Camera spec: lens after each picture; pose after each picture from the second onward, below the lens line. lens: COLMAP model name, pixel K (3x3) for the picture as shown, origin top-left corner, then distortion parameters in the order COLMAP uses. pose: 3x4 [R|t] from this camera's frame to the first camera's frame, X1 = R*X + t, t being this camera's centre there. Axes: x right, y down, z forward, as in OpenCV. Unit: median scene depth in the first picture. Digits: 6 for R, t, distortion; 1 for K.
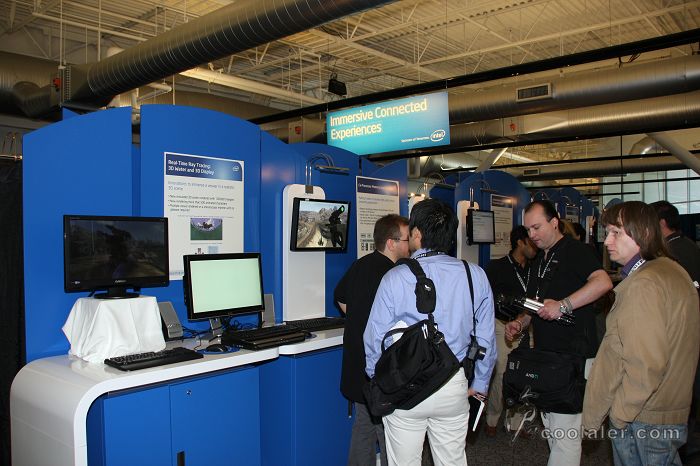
lens RADIAL K [[594.0, 0, 349.2], [0, 594.0, 232.8], [0, 0, 1]] dist [-0.012866, 0.001882]
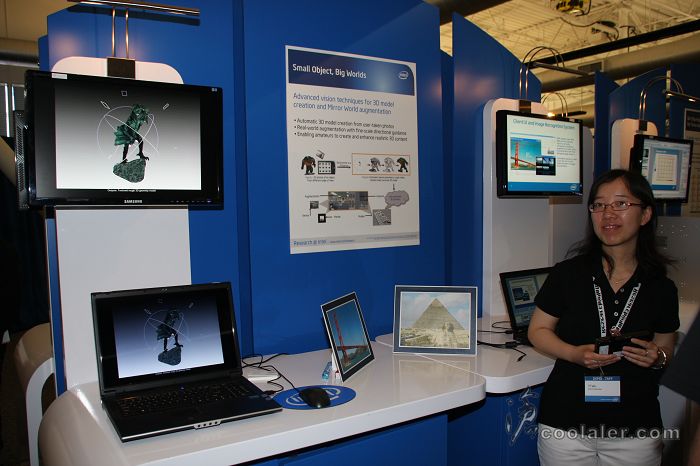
lens RADIAL K [[594.0, 0, 349.5], [0, 594.0, 231.0], [0, 0, 1]] dist [-0.012866, 0.001882]
pose [[0.957381, 0.001375, -0.288826, -0.068117], [0.021927, 0.996757, 0.077428, 0.006975], [0.287996, -0.080461, 0.954246, 0.395535]]
